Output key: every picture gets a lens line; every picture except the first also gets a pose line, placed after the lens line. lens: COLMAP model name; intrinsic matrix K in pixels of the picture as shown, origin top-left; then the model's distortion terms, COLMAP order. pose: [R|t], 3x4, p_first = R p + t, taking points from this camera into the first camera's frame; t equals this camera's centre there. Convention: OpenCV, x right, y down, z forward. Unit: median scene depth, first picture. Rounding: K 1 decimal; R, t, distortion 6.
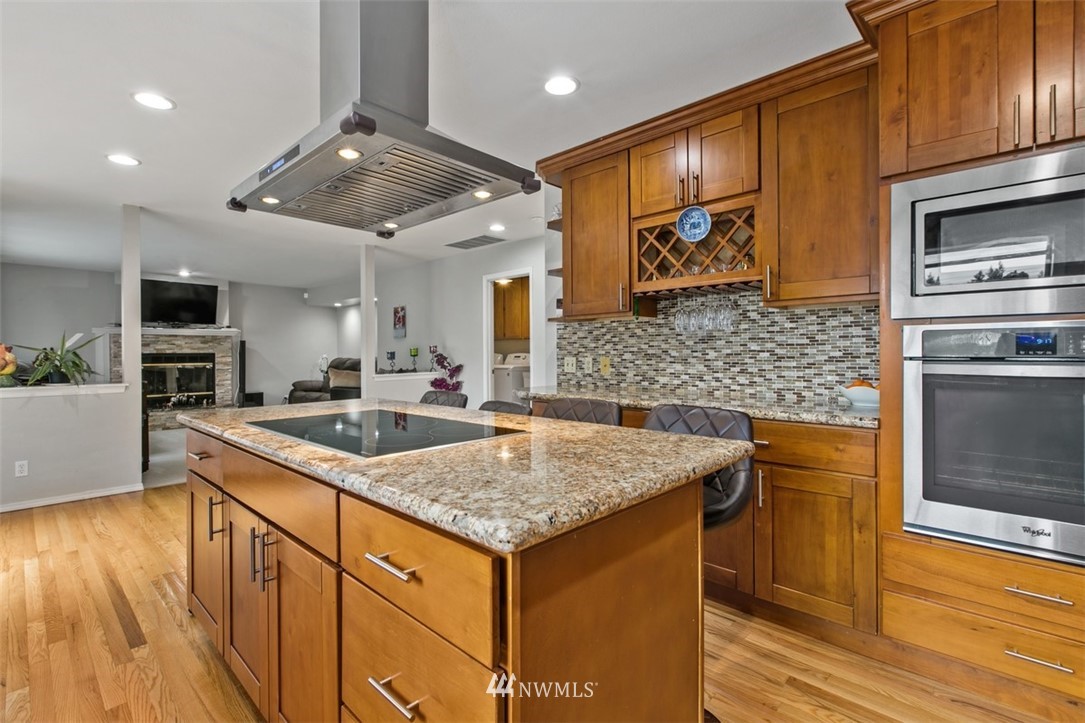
lens RADIAL K [[500.5, 0, 503.3], [0, 500.5, 351.2], [0, 0, 1]] dist [0.002033, -0.001024]
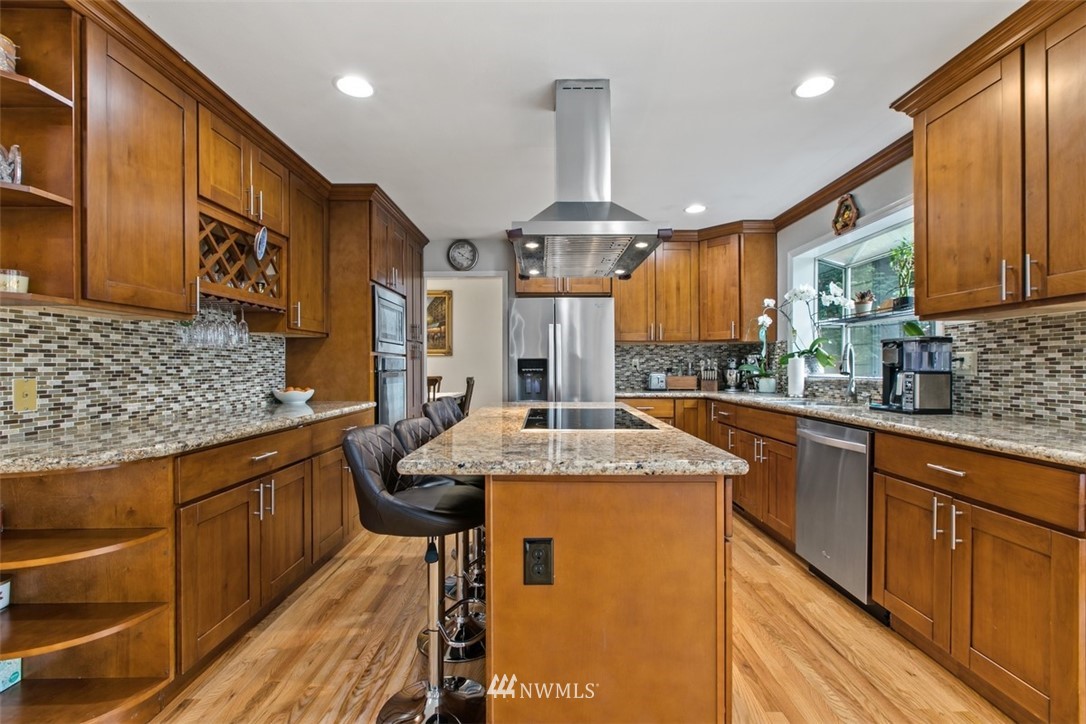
lens RADIAL K [[501.0, 0, 547.8], [0, 501.0, 367.4], [0, 0, 1]] dist [0.002033, -0.001024]
pose [[-0.739068, 0.007431, 0.673590, -0.768559], [0.008134, 0.999965, -0.002106, 0.007560], [-0.673582, 0.003922, -0.739103, 1.412515]]
